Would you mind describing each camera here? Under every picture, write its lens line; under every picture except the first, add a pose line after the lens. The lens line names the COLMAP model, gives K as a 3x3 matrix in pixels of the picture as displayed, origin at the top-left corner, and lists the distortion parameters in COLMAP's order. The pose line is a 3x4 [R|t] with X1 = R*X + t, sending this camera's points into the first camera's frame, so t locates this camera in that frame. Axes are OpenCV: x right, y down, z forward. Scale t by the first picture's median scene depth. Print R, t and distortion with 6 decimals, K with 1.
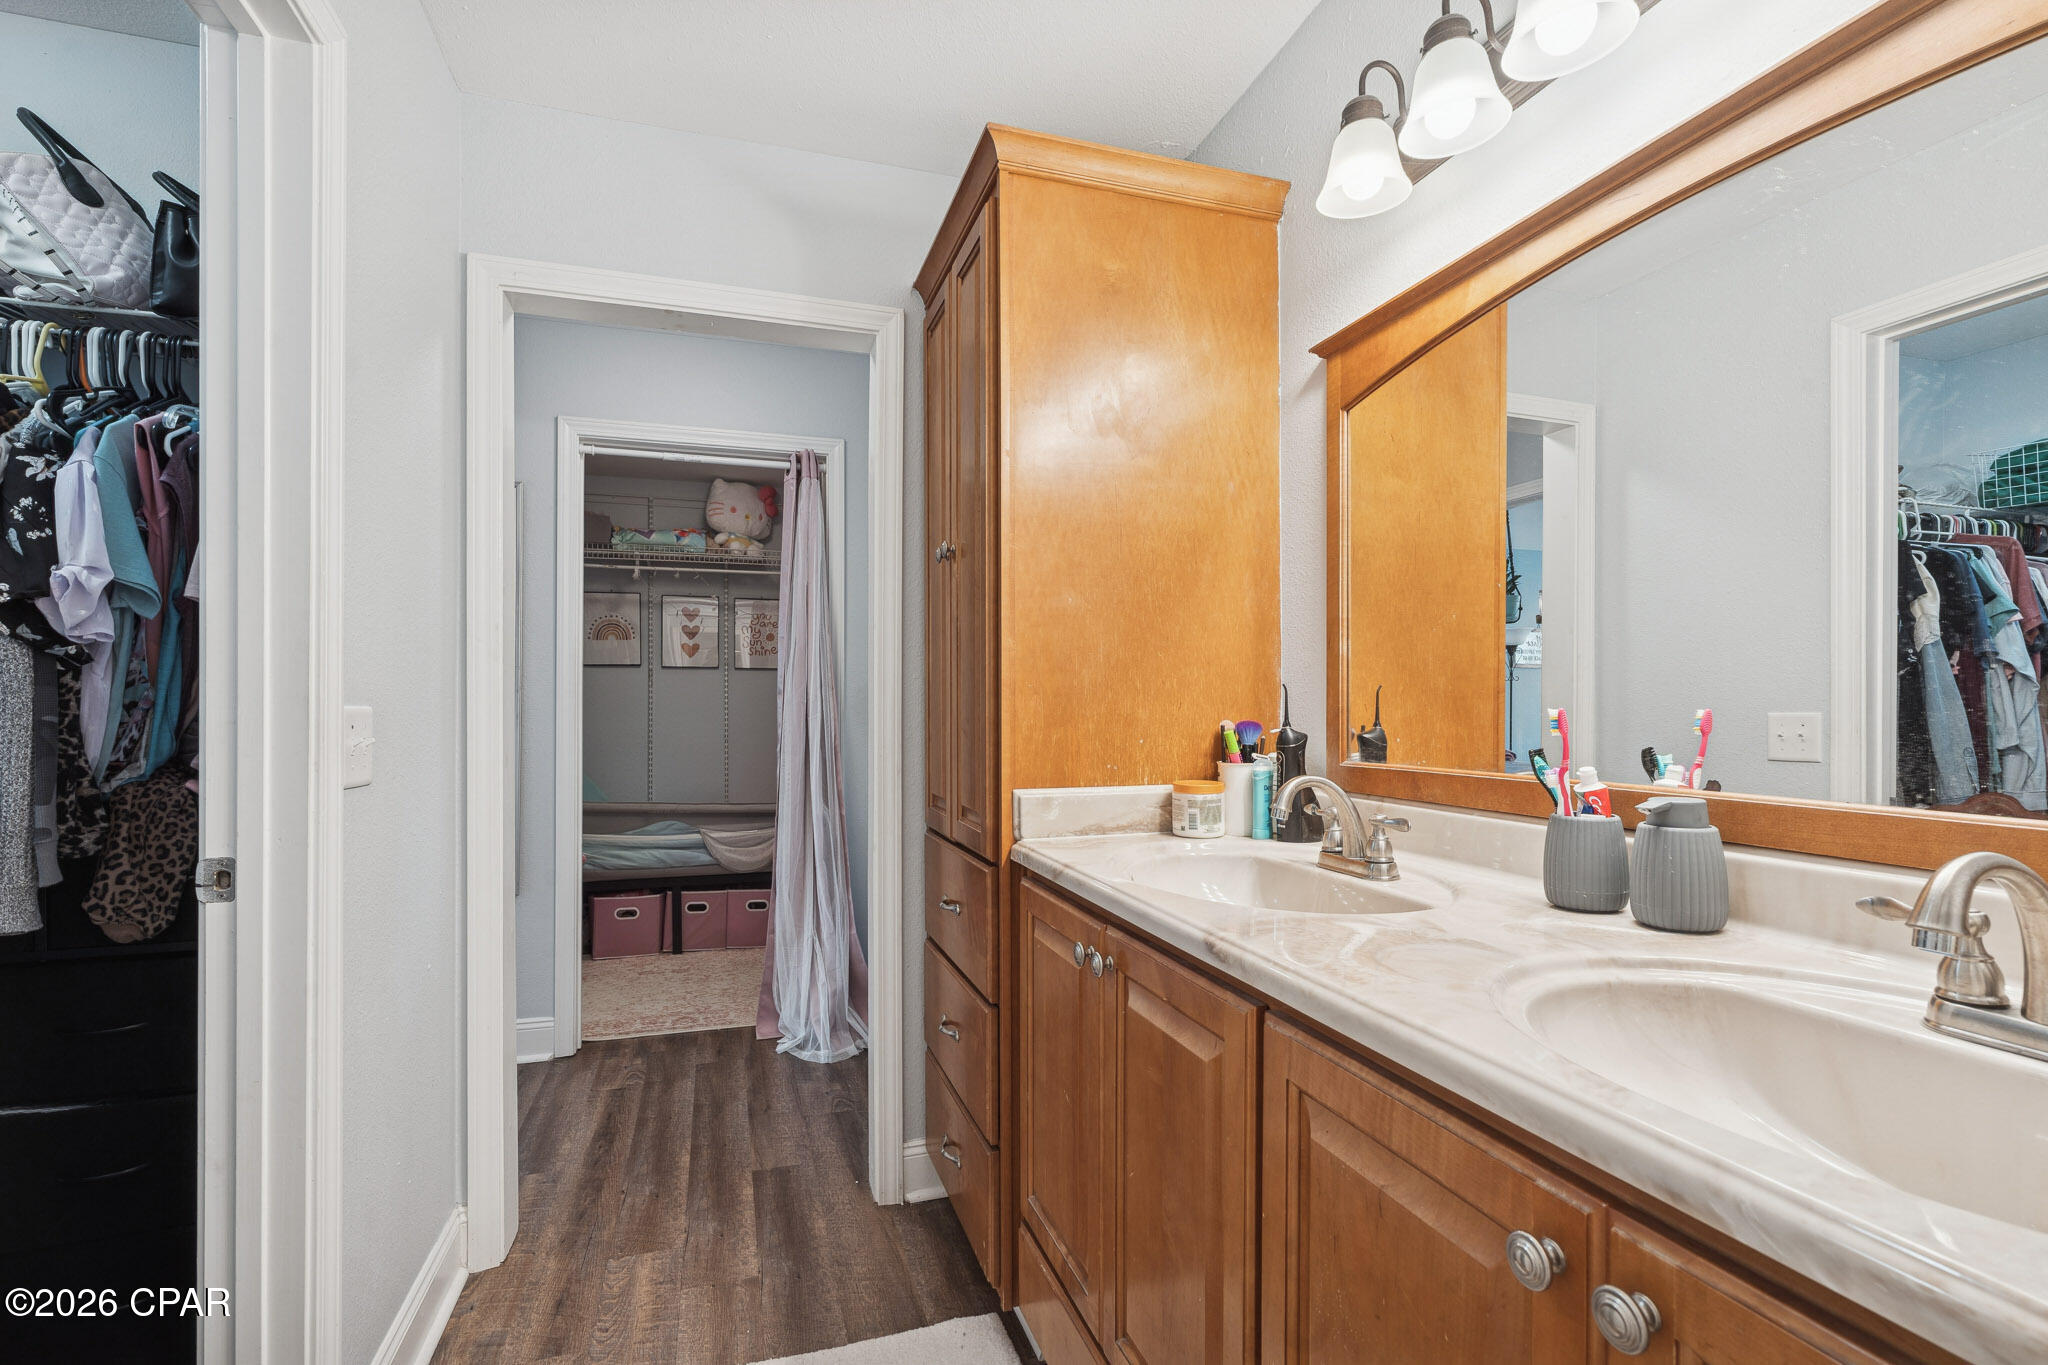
lens RADIAL K [[927.2, 0, 1020.7], [0, 927.2, 693.4], [0, 0, 1]] dist [-0.007480, 0.002262]
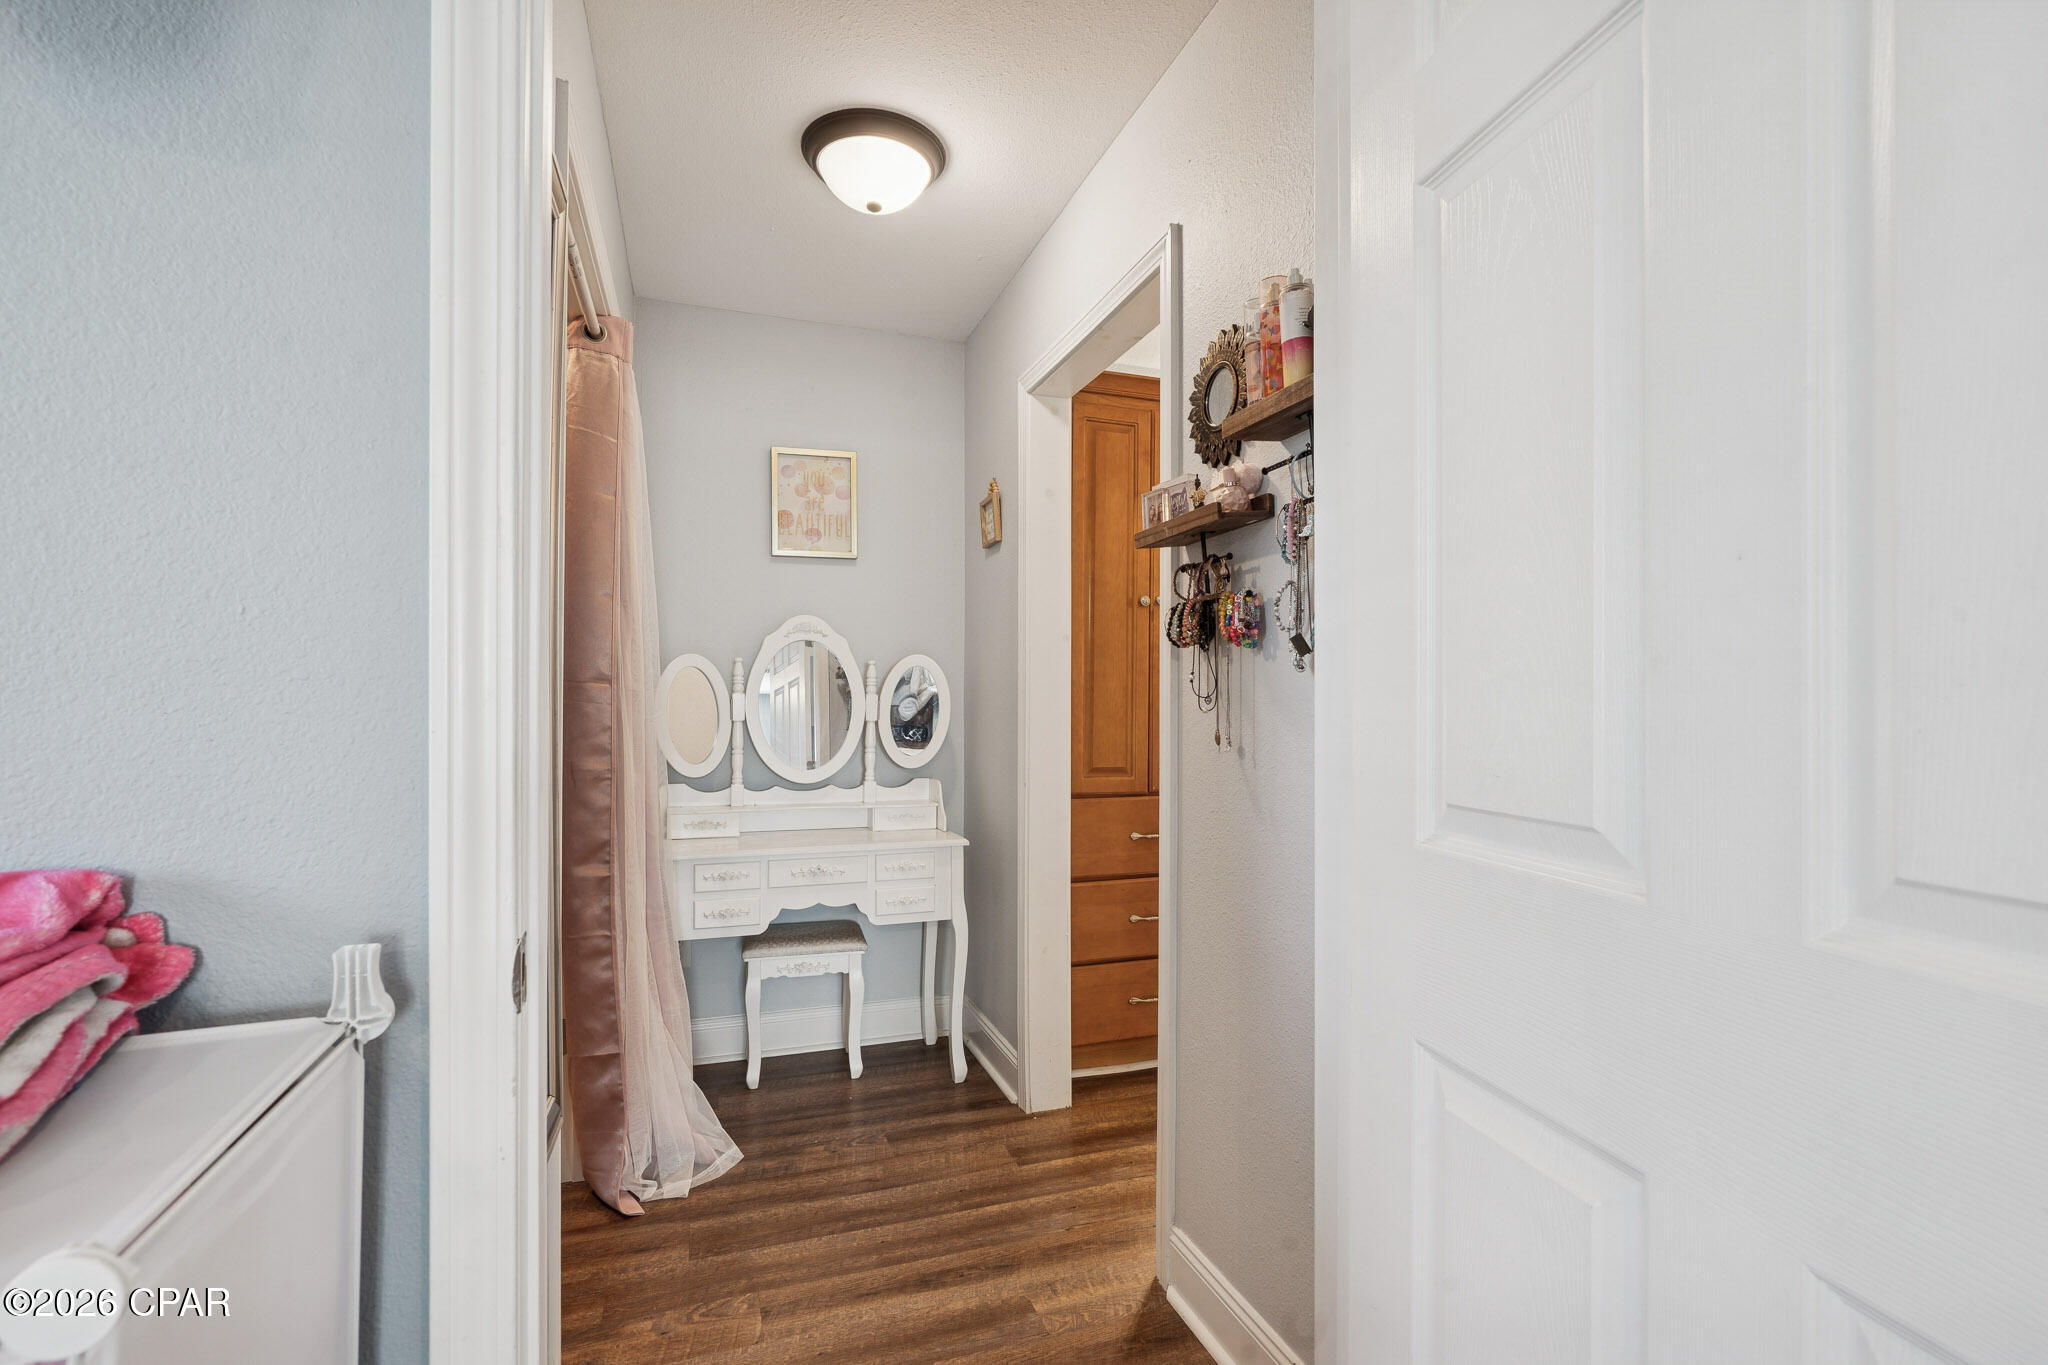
lens RADIAL K [[927.2, 0, 1019.8], [0, 927.2, 694.8], [0, 0, 1]] dist [-0.007480, 0.002262]
pose [[-0.018159, 0.010973, 0.999775, -1.109213], [-0.004411, 0.999929, -0.011055, 0.023395], [-0.999825, -0.004611, -0.018109, 0.884894]]
